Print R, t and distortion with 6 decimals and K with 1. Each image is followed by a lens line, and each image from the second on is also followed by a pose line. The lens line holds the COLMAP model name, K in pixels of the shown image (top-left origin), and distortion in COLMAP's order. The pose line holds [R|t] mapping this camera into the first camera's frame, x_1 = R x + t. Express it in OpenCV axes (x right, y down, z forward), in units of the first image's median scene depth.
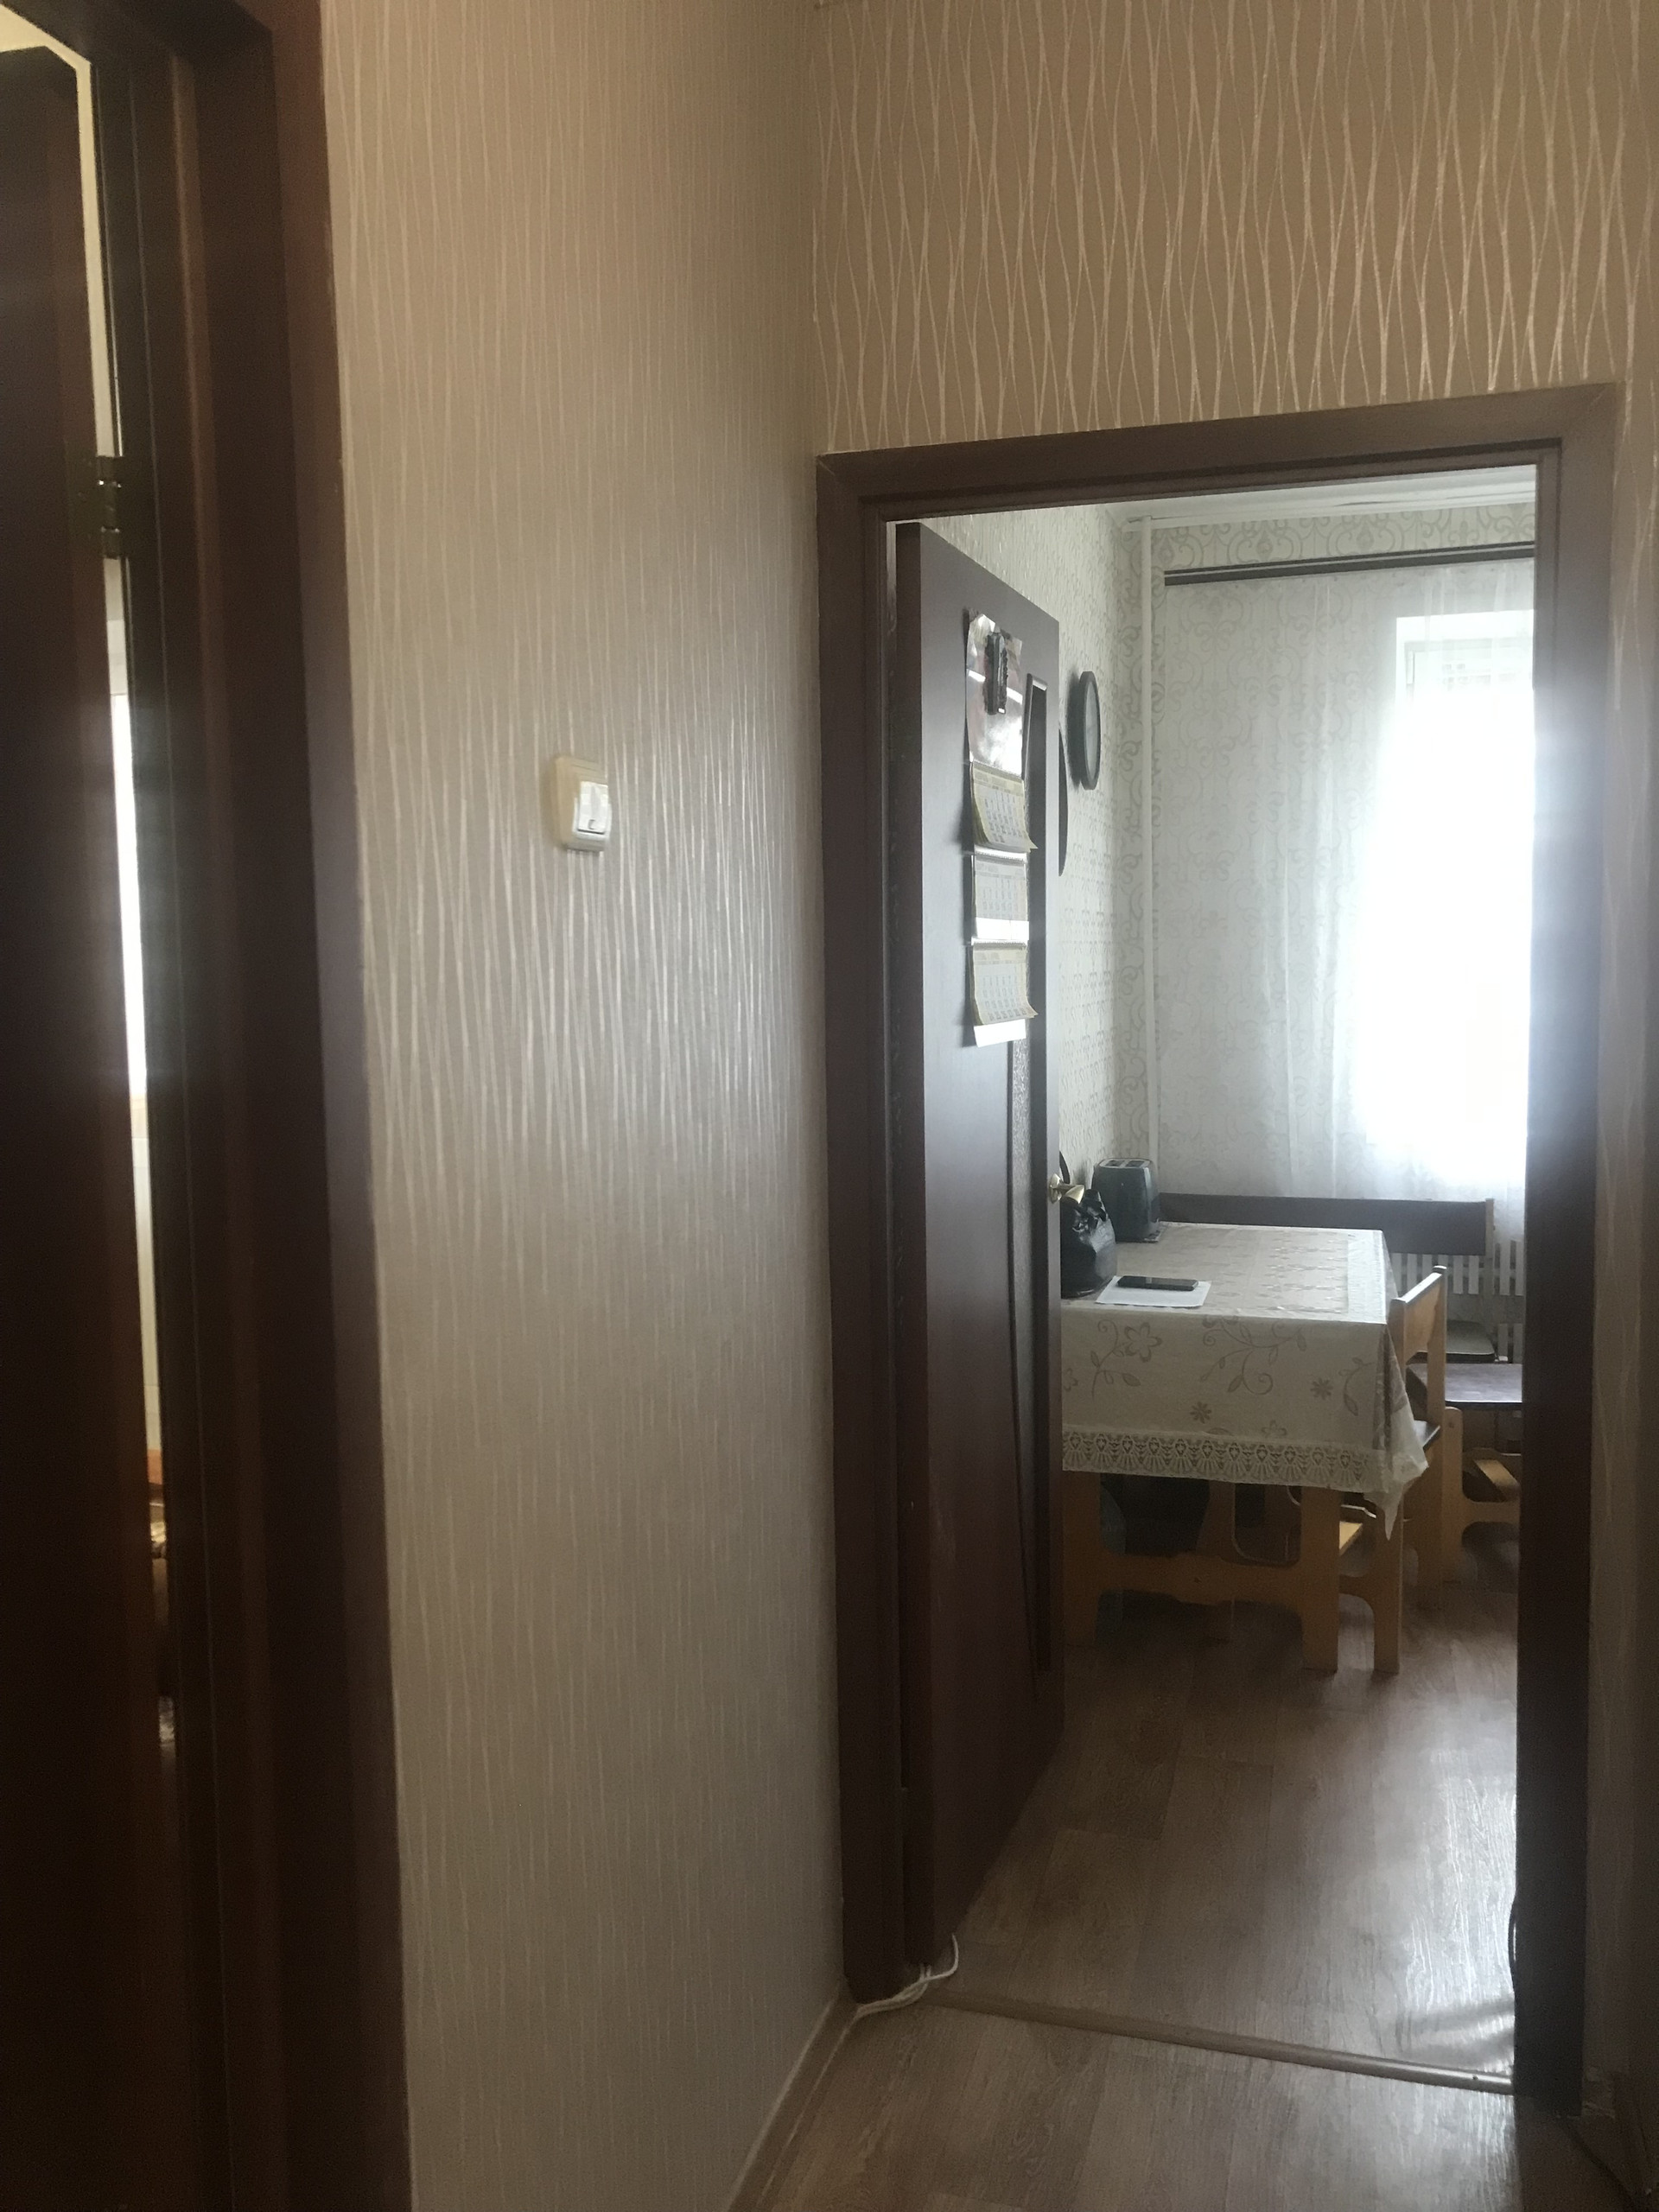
lens RADIAL K [[1763.7, 0, 837.7], [0, 1763.7, 1096.7], [0, 0, 1]] dist [-0.003997, 0.002792]
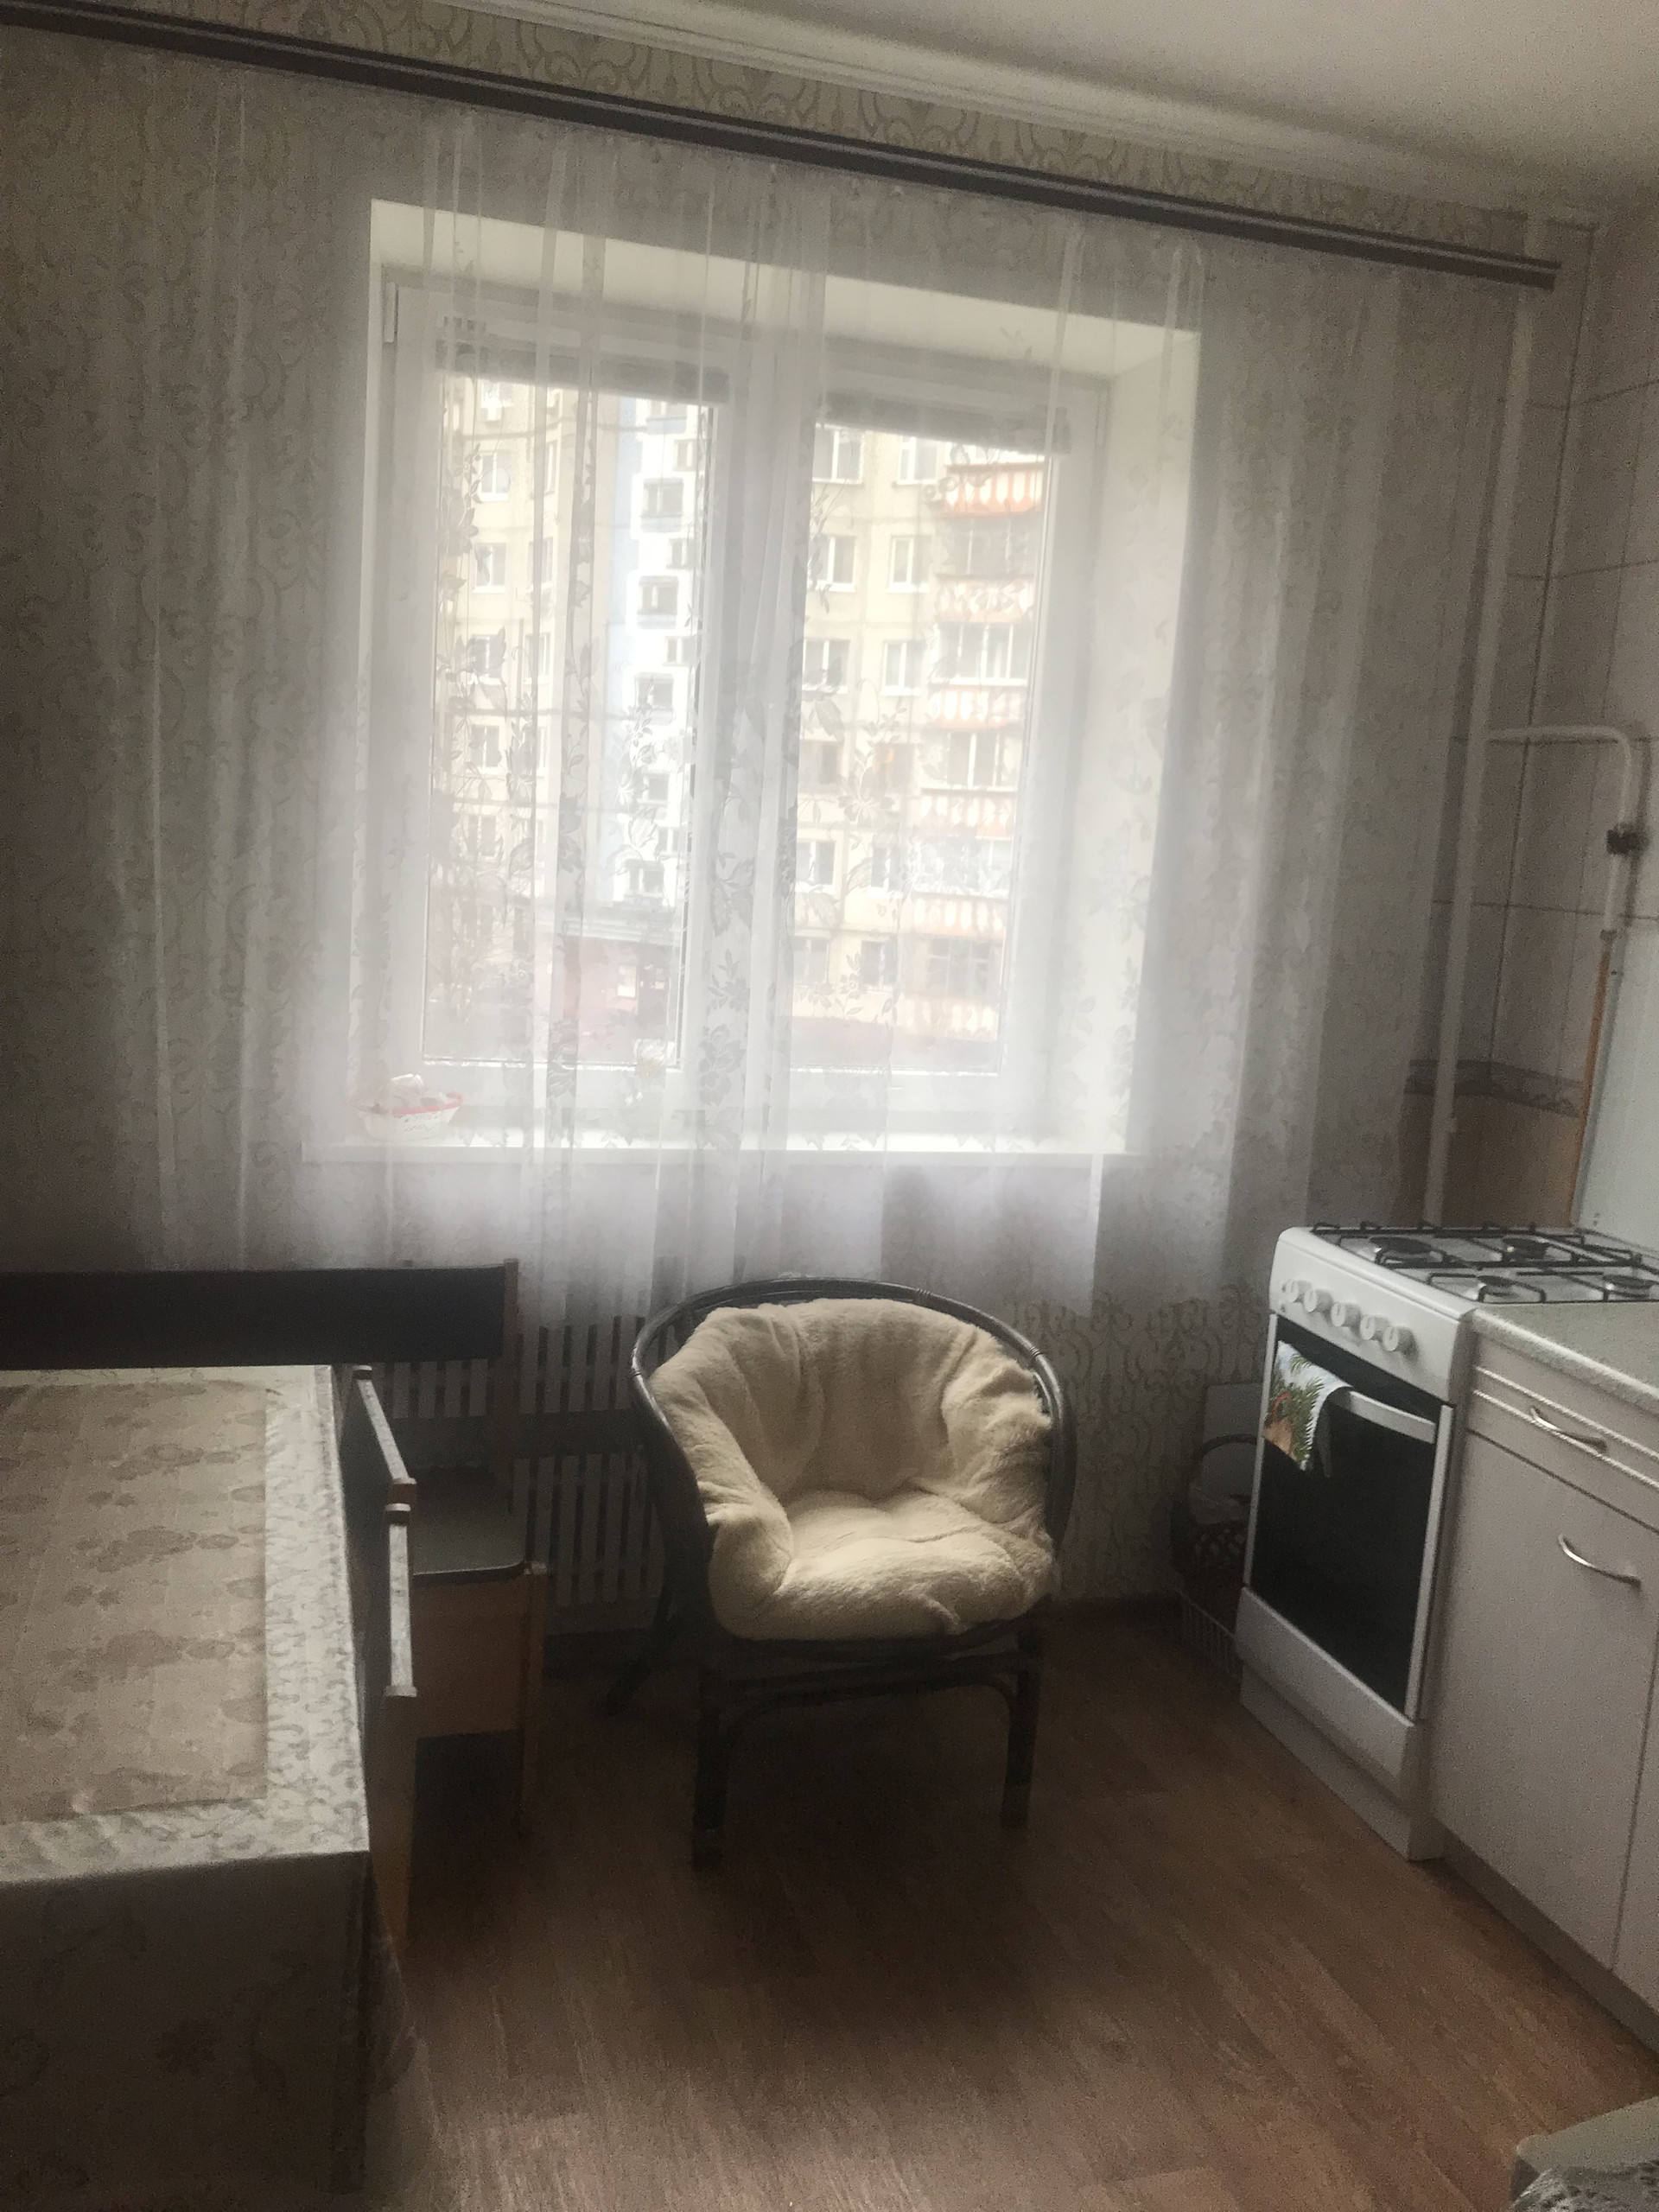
lens RADIAL K [[1763.7, 0, 837.7], [0, 1763.7, 1096.7], [0, 0, 1]] dist [-0.003997, 0.002792]
pose [[0.828503, -0.014718, 0.559792, 0.126753], [-0.041140, 0.995354, 0.087057, -0.050005], [-0.558472, -0.095156, 0.824047, 0.442016]]
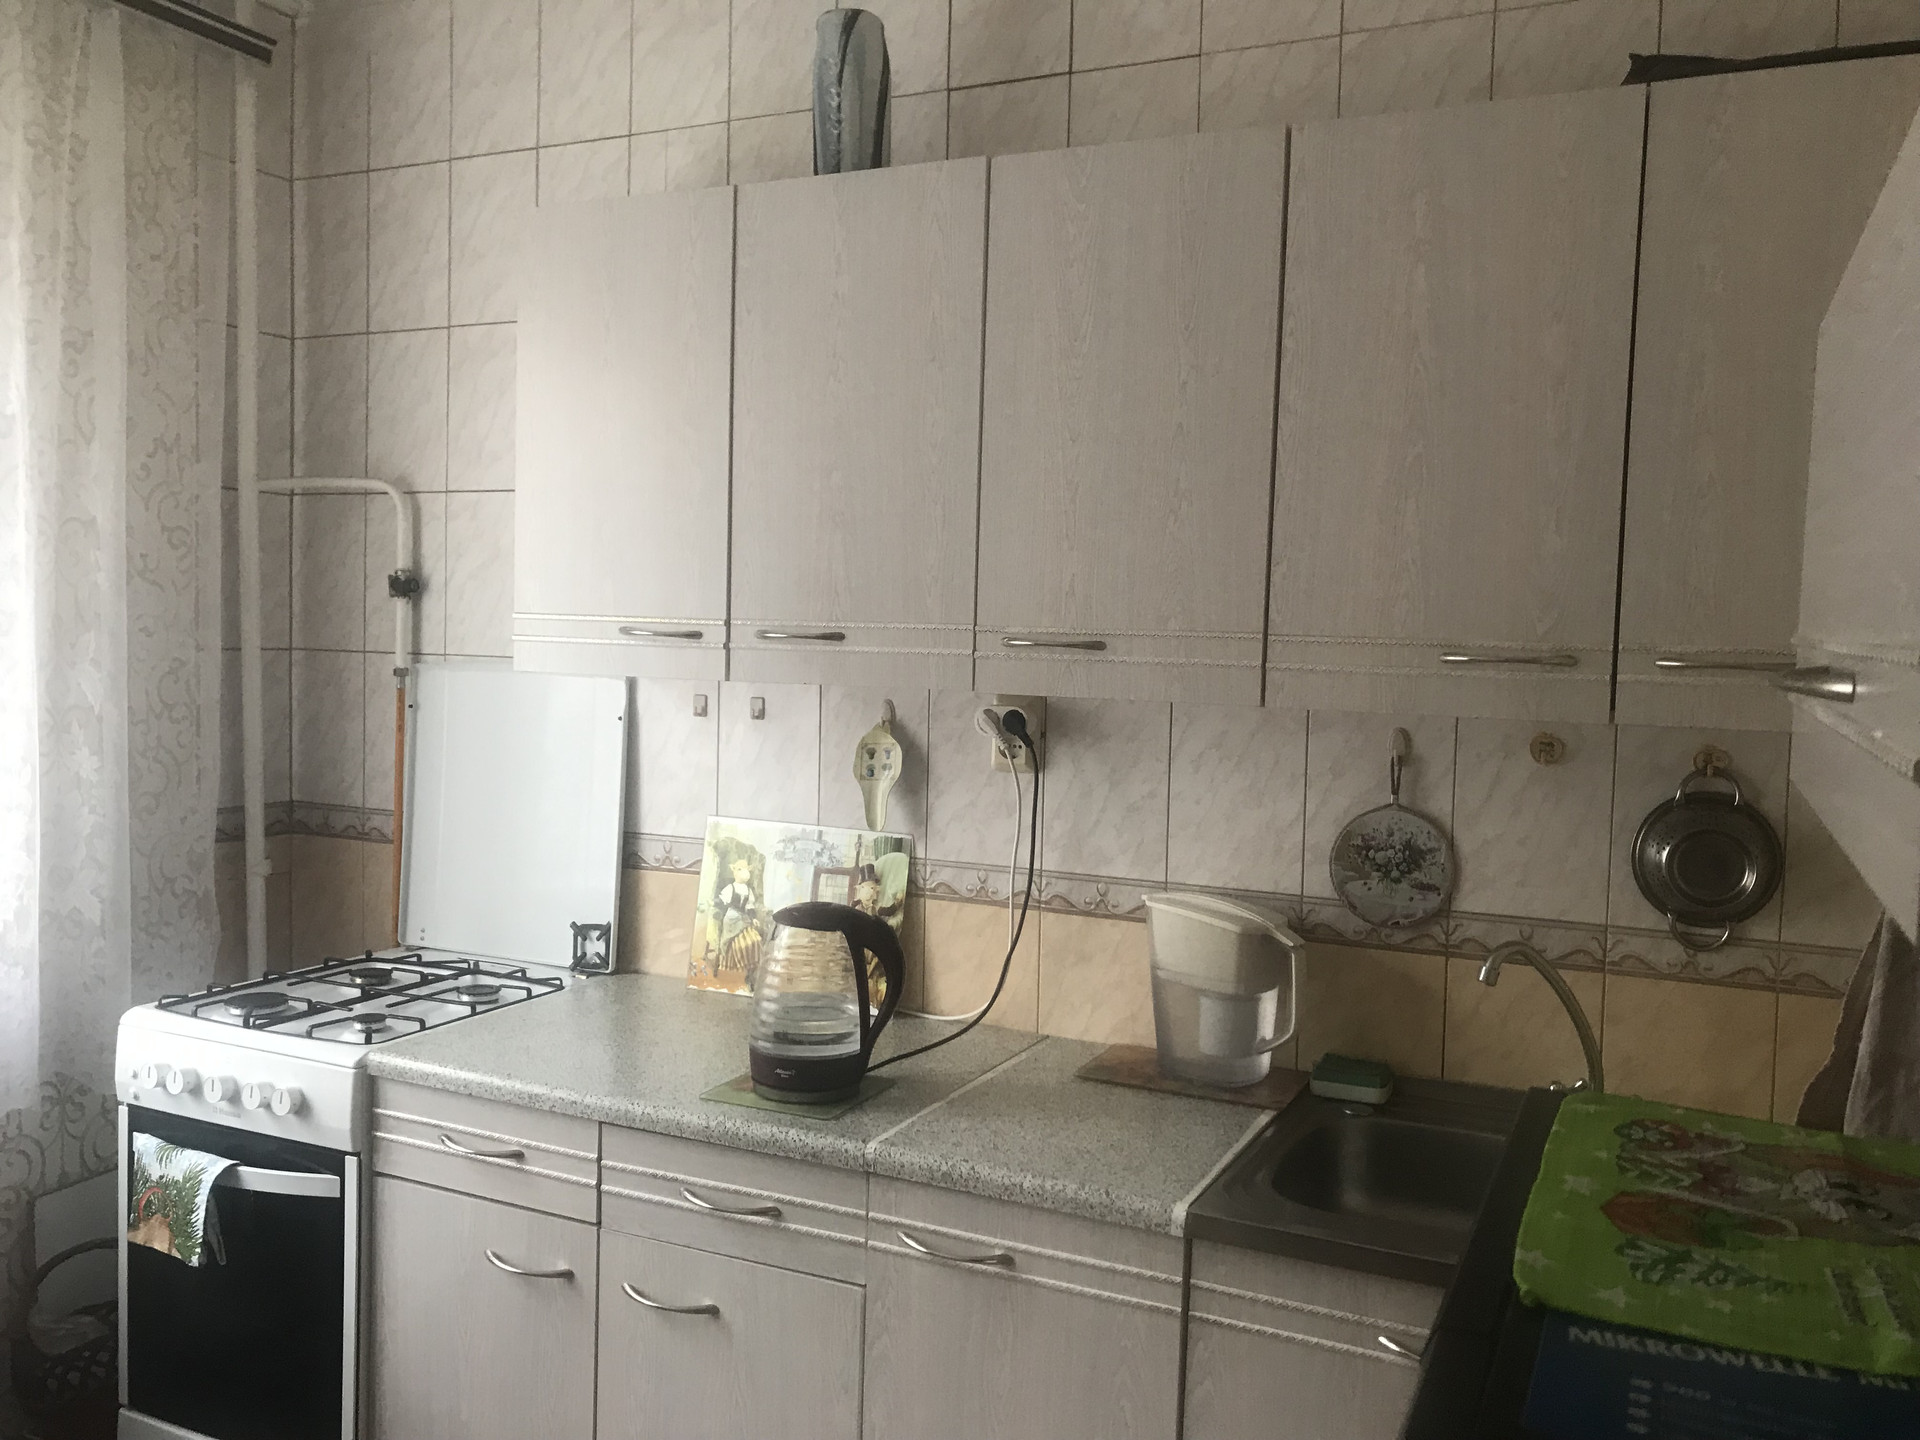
lens RADIAL K [[1530.9, 0, 924.6], [0, 1530.9, 729.4], [0, 0, 1]] dist [-0.003997, 0.002792]
pose [[0.136381, -0.042328, 0.989752, 0.147191], [0.032550, 0.998739, 0.038227, -0.056633], [-0.990122, 0.027003, 0.137587, 0.517805]]
